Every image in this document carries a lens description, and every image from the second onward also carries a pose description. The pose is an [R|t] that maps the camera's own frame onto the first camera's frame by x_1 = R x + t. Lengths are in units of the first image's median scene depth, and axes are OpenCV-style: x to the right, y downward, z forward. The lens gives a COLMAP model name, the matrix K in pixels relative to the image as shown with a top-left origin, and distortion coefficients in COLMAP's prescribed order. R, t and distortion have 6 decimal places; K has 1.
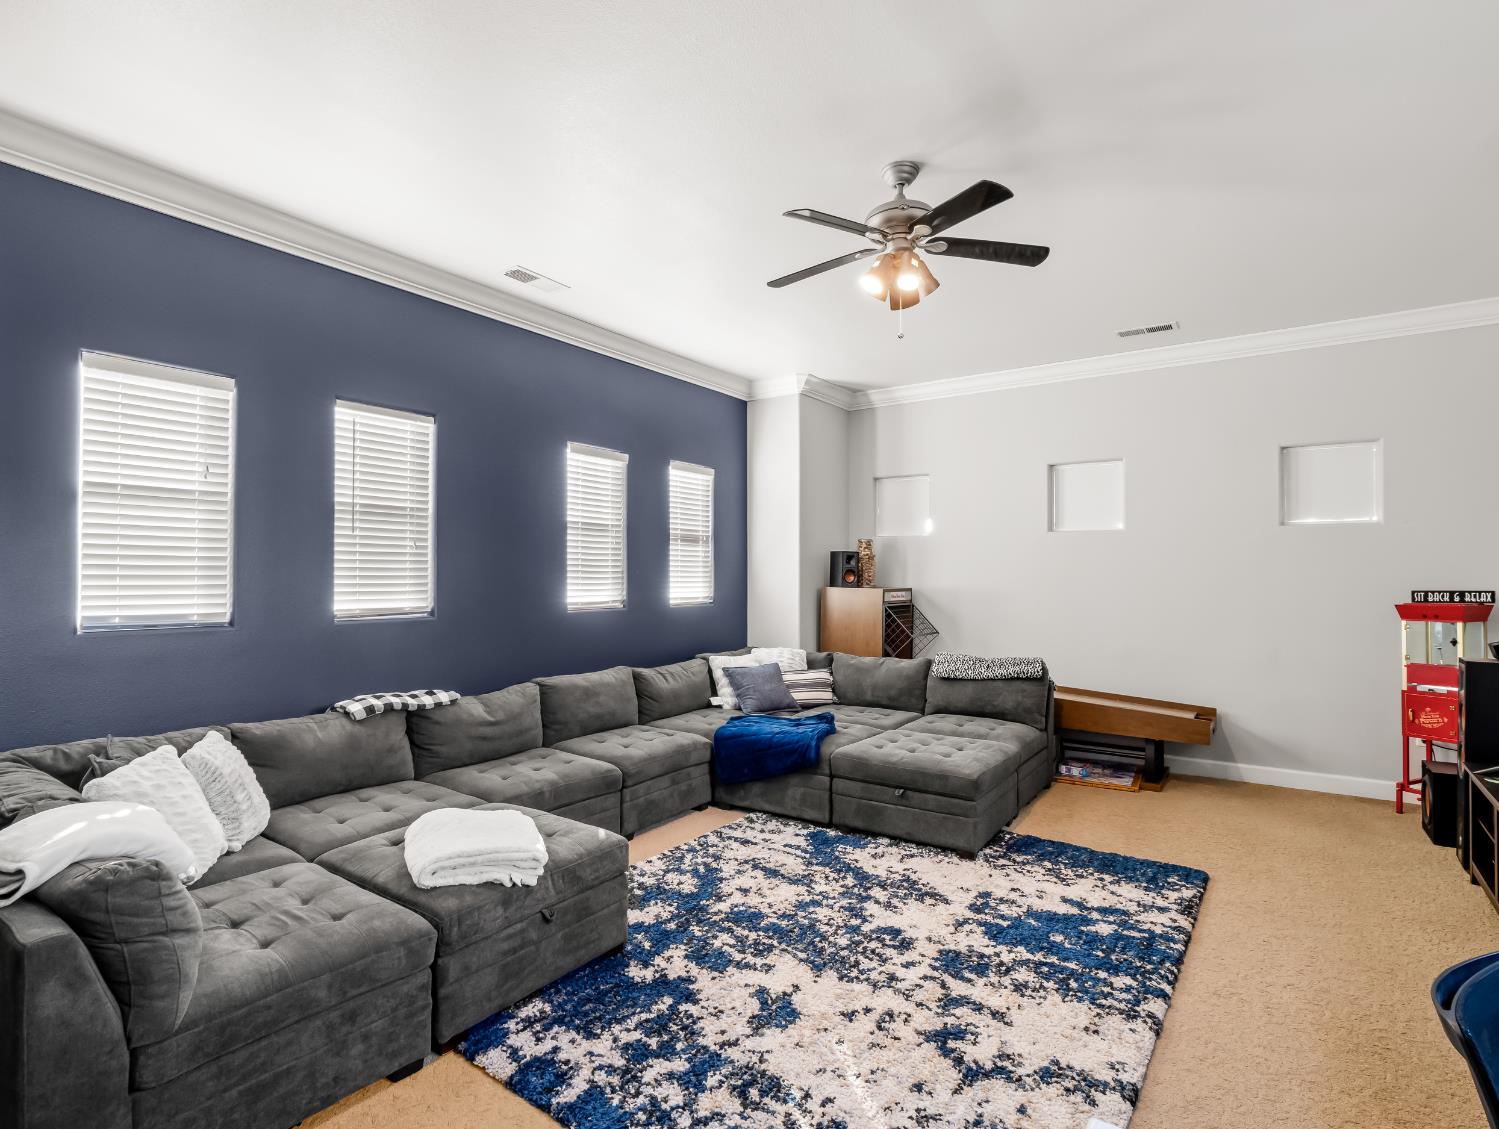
lens RADIAL K [[765.9, 0, 753.4], [0, 765.9, 561.5], [0, 0, 1]] dist [-0.010084, -0.009391]
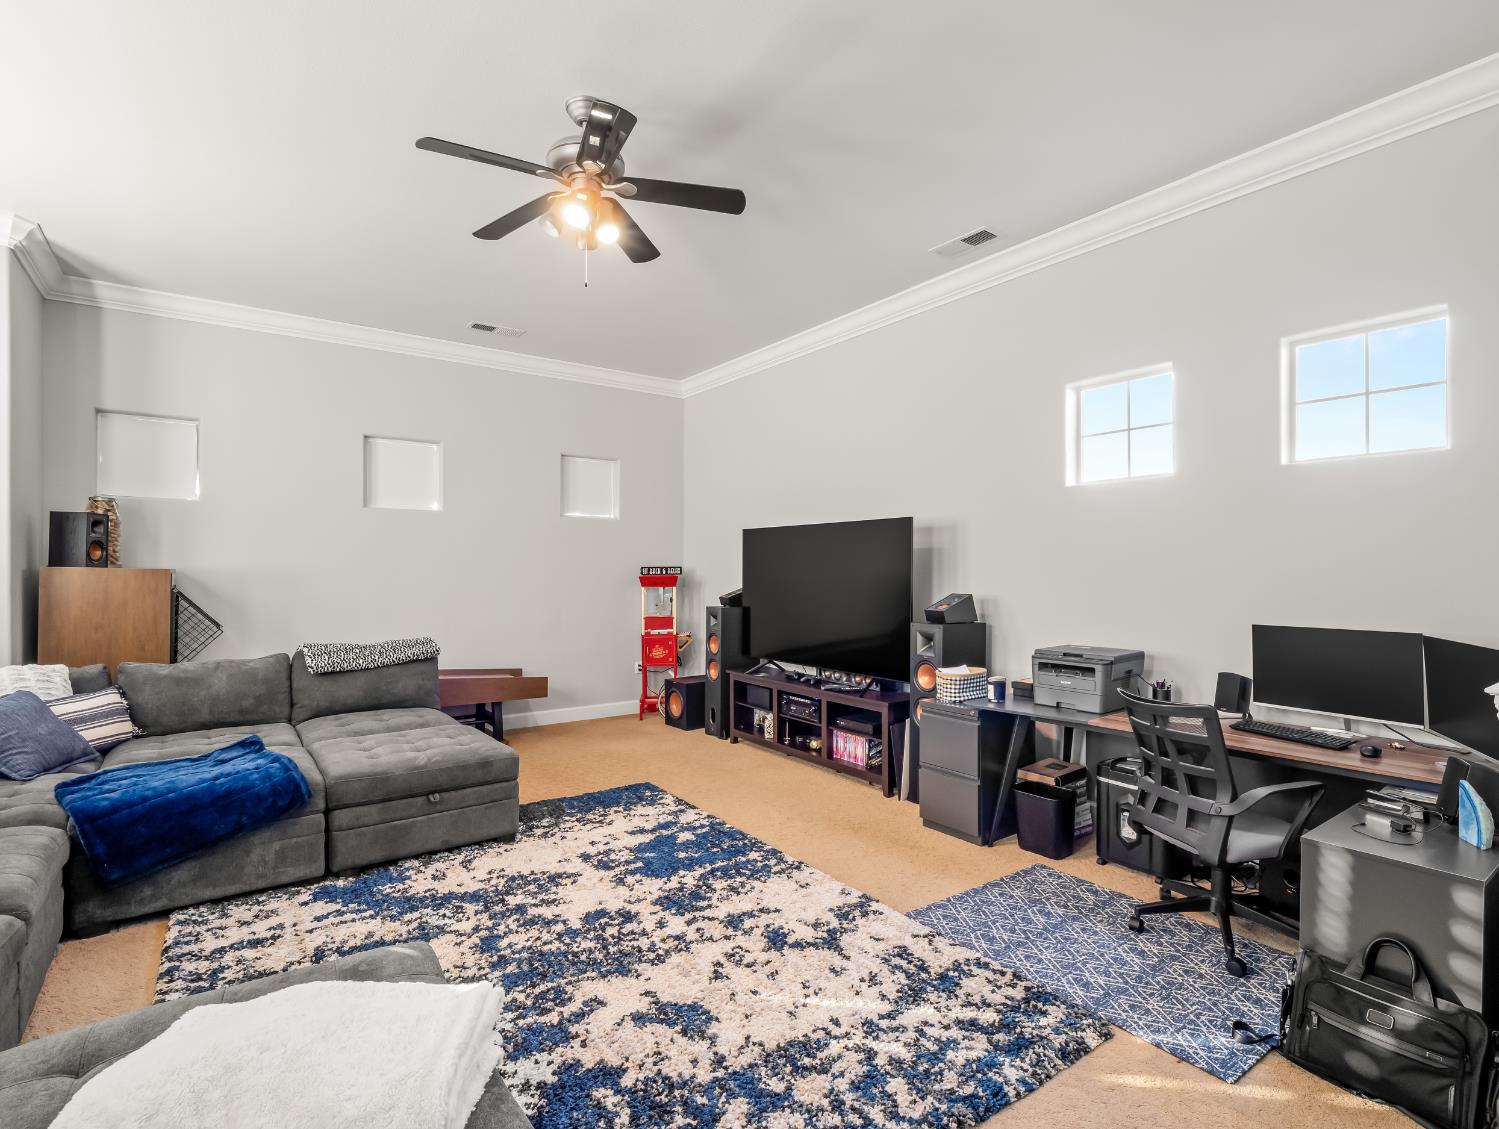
lens RADIAL K [[732.7, 0, 752.9], [0, 732.7, 571.7], [0, 0, 1]] dist [-0.016904, -0.002739]
pose [[0.318886, -0.004880, 0.947780, -0.528204], [-0.016596, 0.999805, 0.010732, 0.038168], [-0.947648, -0.019152, 0.318743, 0.459692]]
